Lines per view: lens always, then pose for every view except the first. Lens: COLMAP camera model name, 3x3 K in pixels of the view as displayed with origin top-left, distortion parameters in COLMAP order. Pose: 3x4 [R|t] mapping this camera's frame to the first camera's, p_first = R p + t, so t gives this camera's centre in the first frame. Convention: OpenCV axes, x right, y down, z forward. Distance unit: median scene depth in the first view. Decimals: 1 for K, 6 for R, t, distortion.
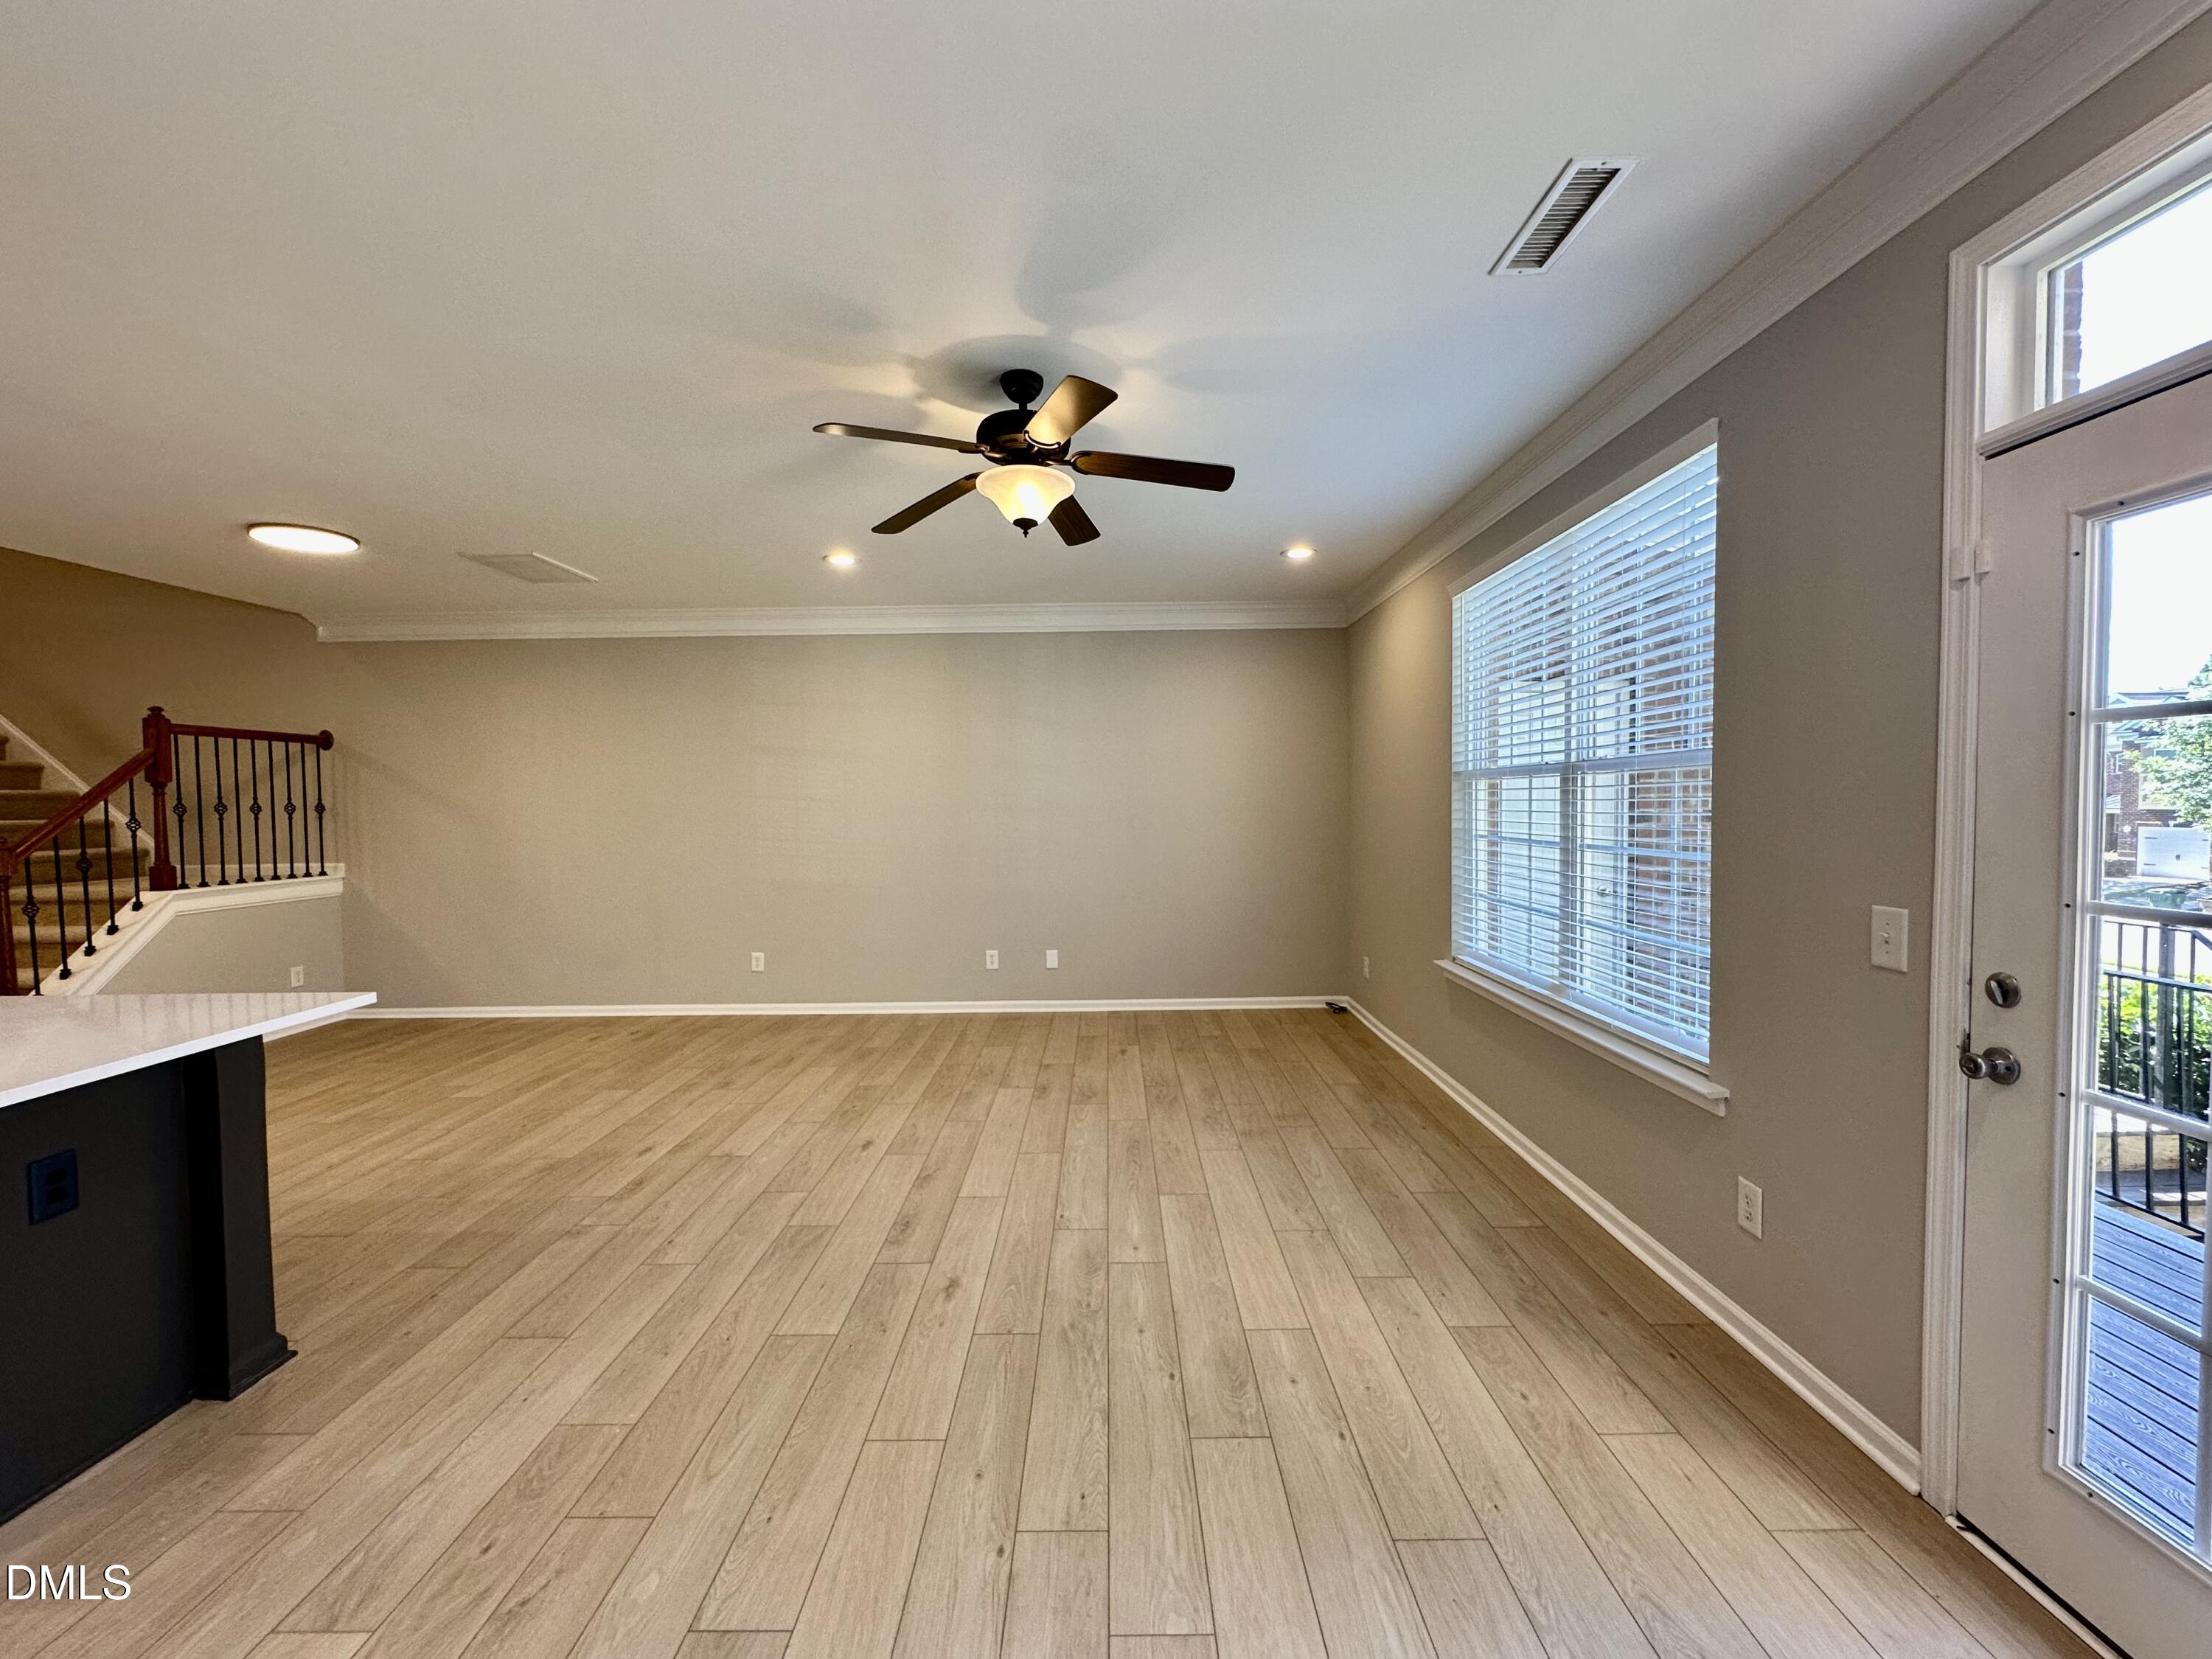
lens RADIAL K [[881.2, 0, 1104.0], [0, 881.2, 832.1], [0, 0, 1]] dist [-0.004611, 0.000950]
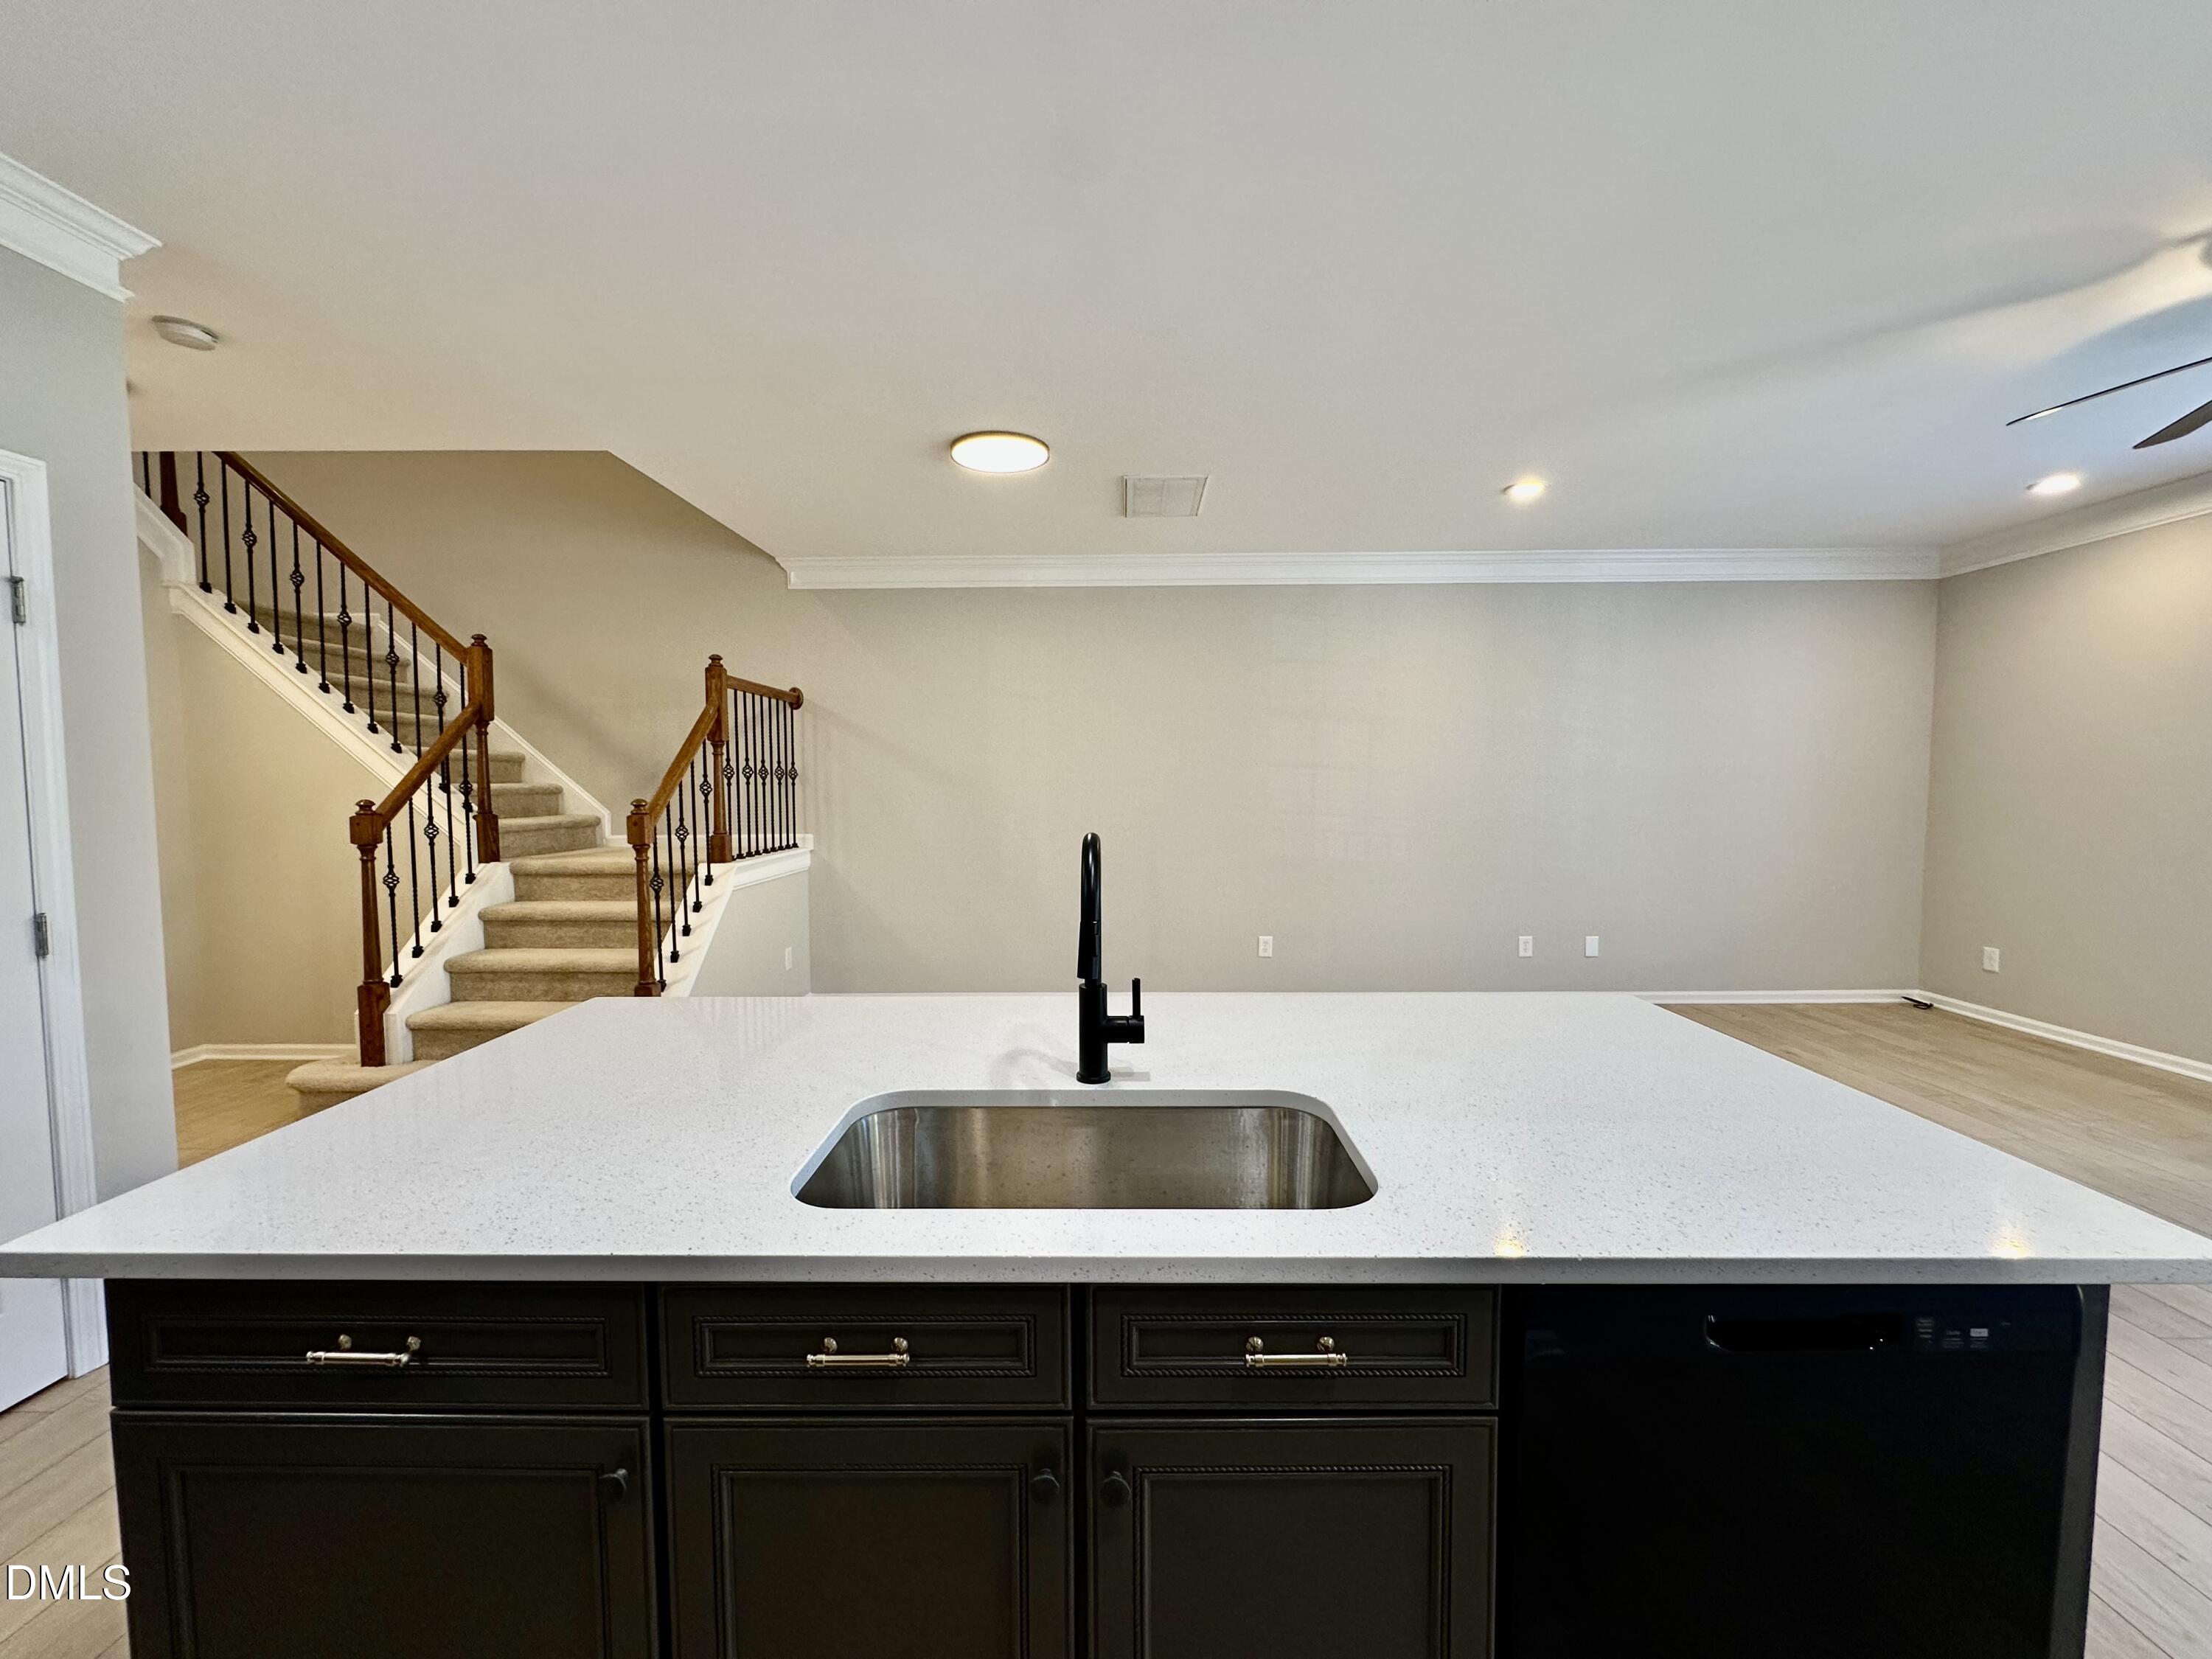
lens RADIAL K [[881.2, 0, 1104.7], [0, 881.2, 833.9], [0, 0, 1]] dist [-0.004611, 0.000950]
pose [[0.999878, 0.007897, -0.013492, -0.739314], [-0.007555, 0.999653, 0.025219, 0.013211], [0.013687, -0.025114, 0.999591, 0.124874]]
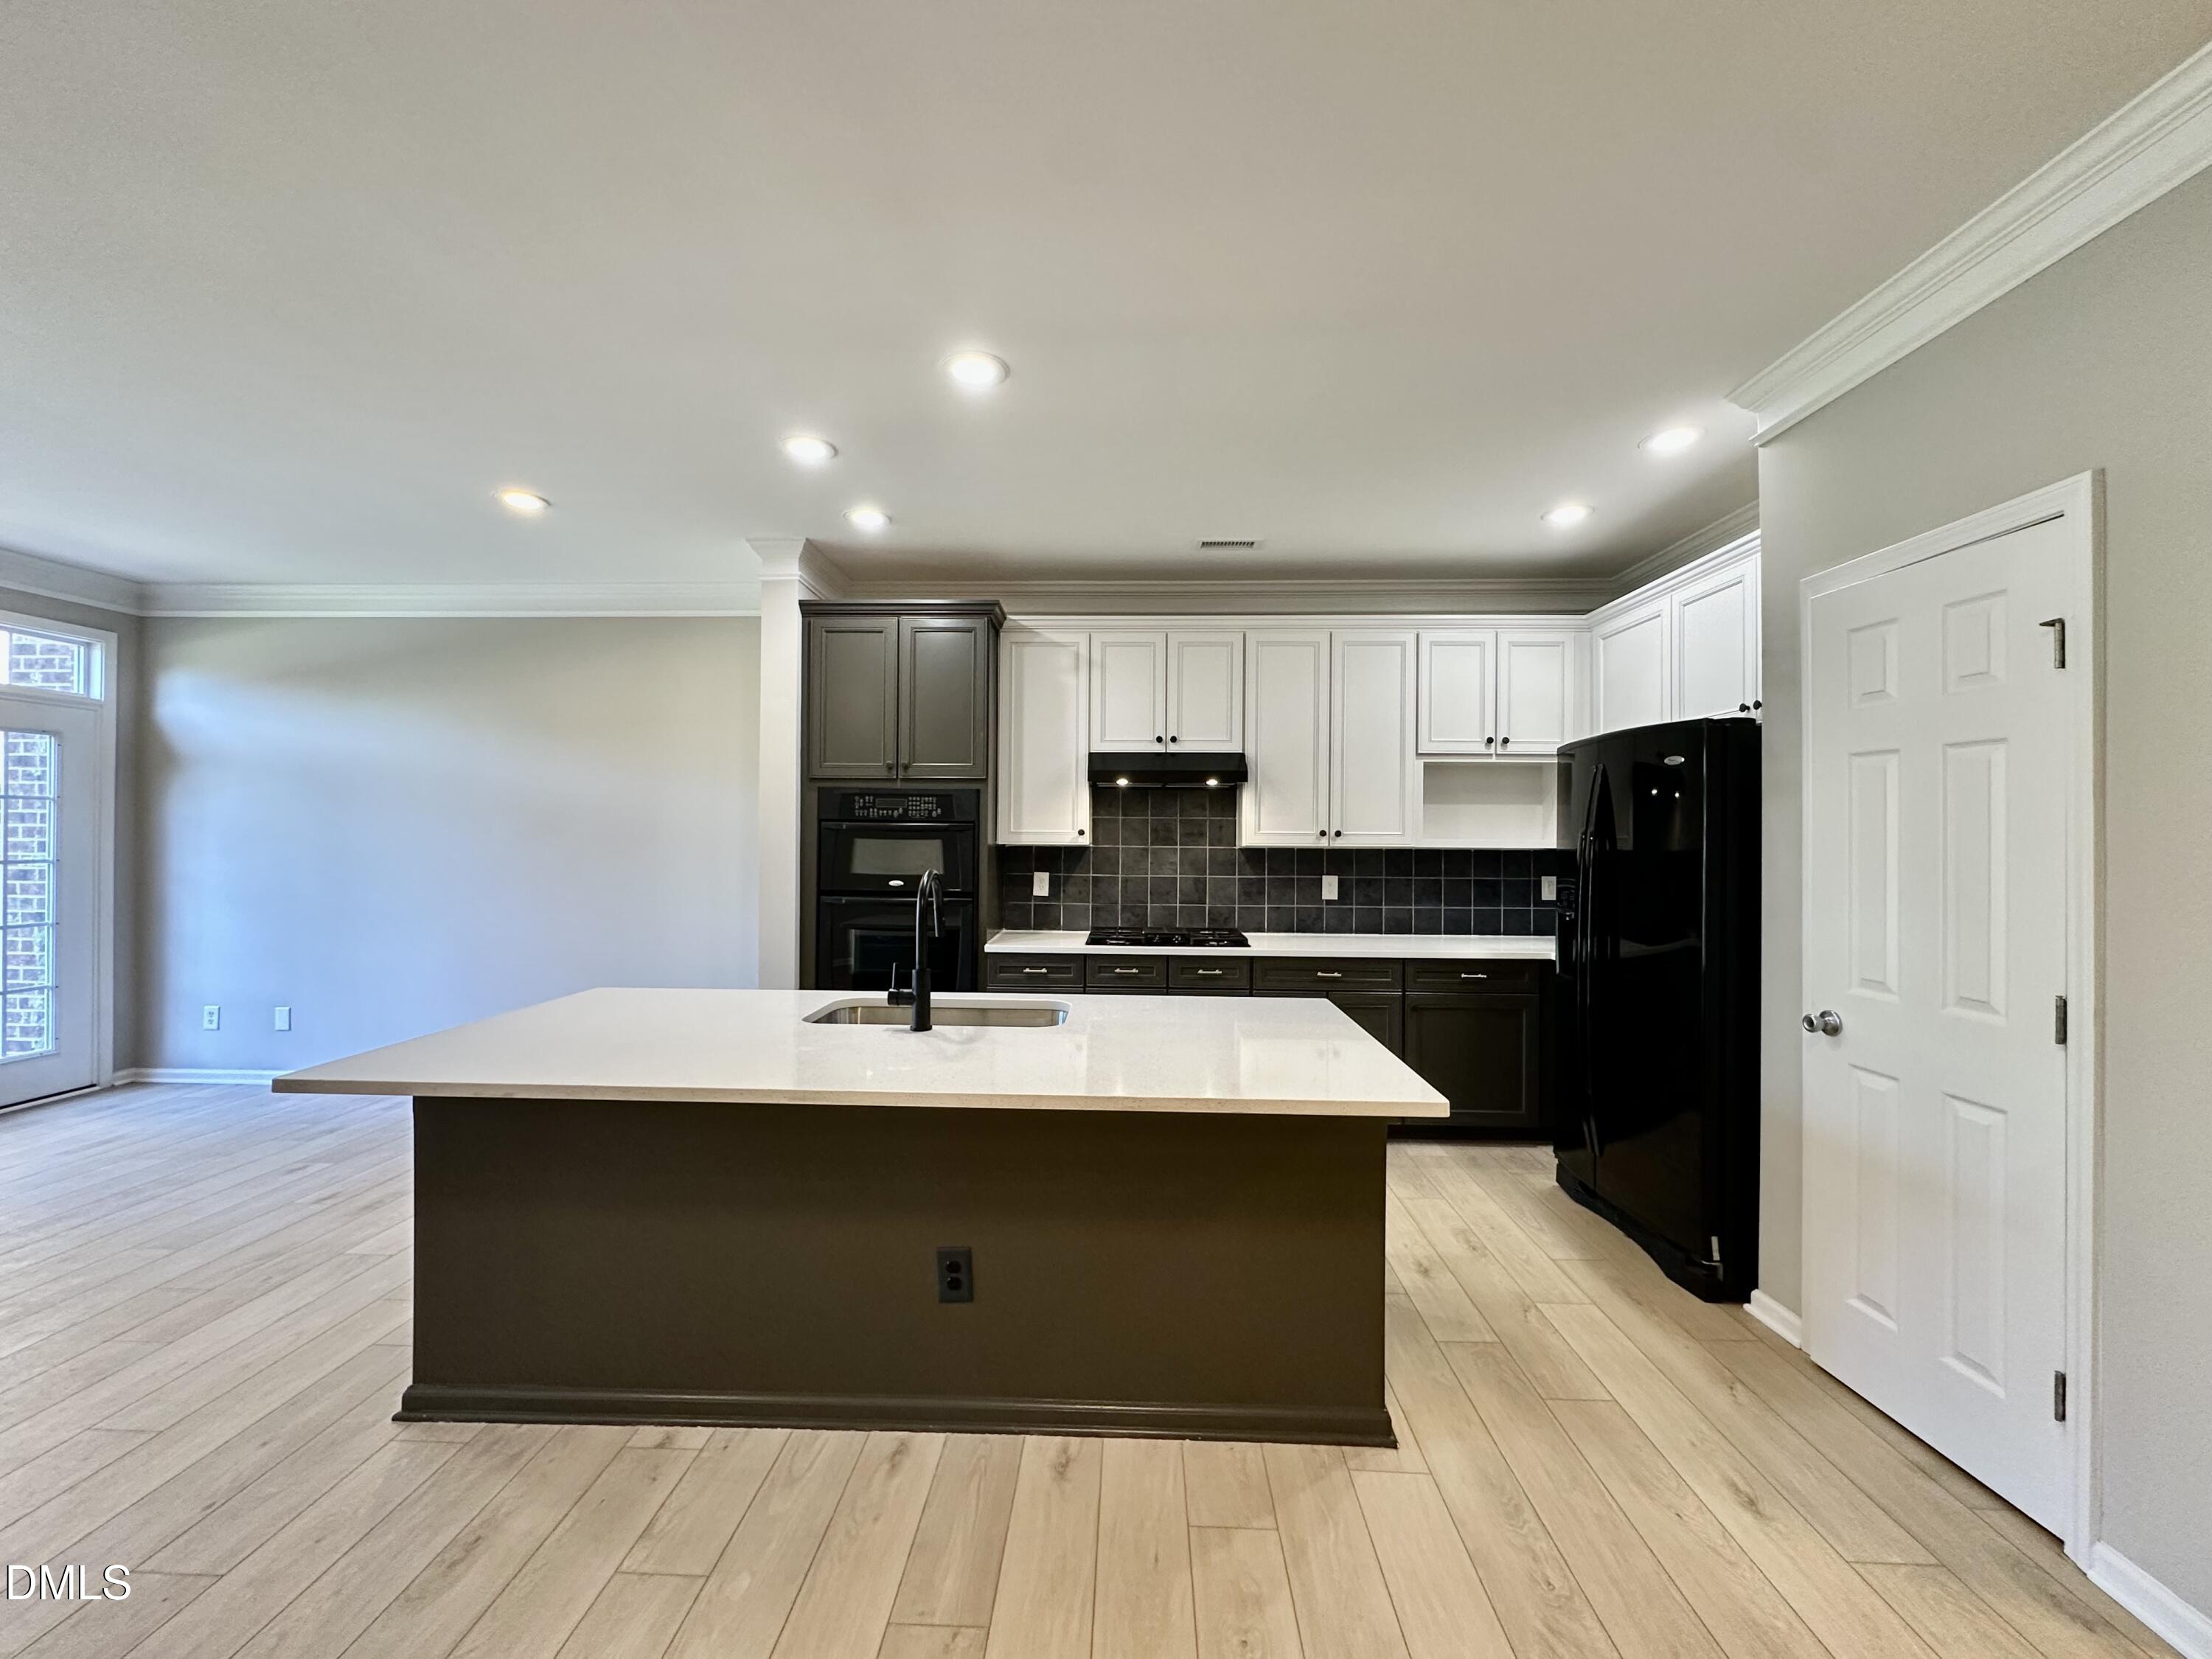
lens RADIAL K [[881.2, 0, 1108.0], [0, 881.2, 833.0], [0, 0, 1]] dist [-0.004611, 0.000950]
pose [[-0.999482, 0.004789, 0.031819, -0.872392], [0.005825, 0.999453, 0.032552, -0.018741], [-0.031646, 0.032721, -0.998963, 0.960818]]
